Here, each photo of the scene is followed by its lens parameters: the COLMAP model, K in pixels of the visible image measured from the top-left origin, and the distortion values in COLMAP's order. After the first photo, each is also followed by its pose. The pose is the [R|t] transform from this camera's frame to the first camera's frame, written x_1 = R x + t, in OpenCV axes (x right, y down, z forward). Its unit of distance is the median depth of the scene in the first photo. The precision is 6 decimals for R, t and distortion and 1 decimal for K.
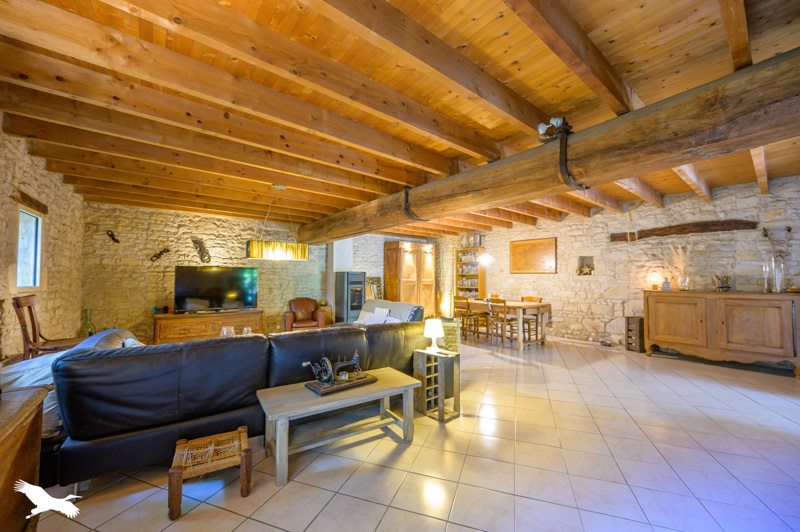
lens RADIAL K [[317.0, 0, 400.0], [0, 317.0, 266.0], [0, 0, 1]] dist [-0.000625, -0.000017]
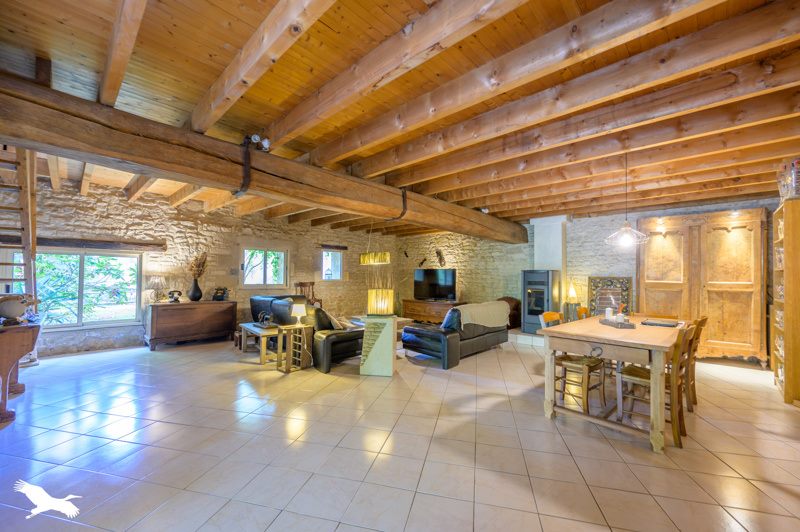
lens RADIAL K [[317.0, 0, 400.0], [0, 317.0, 266.0], [0, 0, 1]] dist [-0.000625, -0.000017]
pose [[0.119148, -0.035360, -0.992247, 0.731983], [0.027335, 0.999104, -0.032322, 0.027110], [0.992500, -0.023272, 0.120008, 0.599438]]
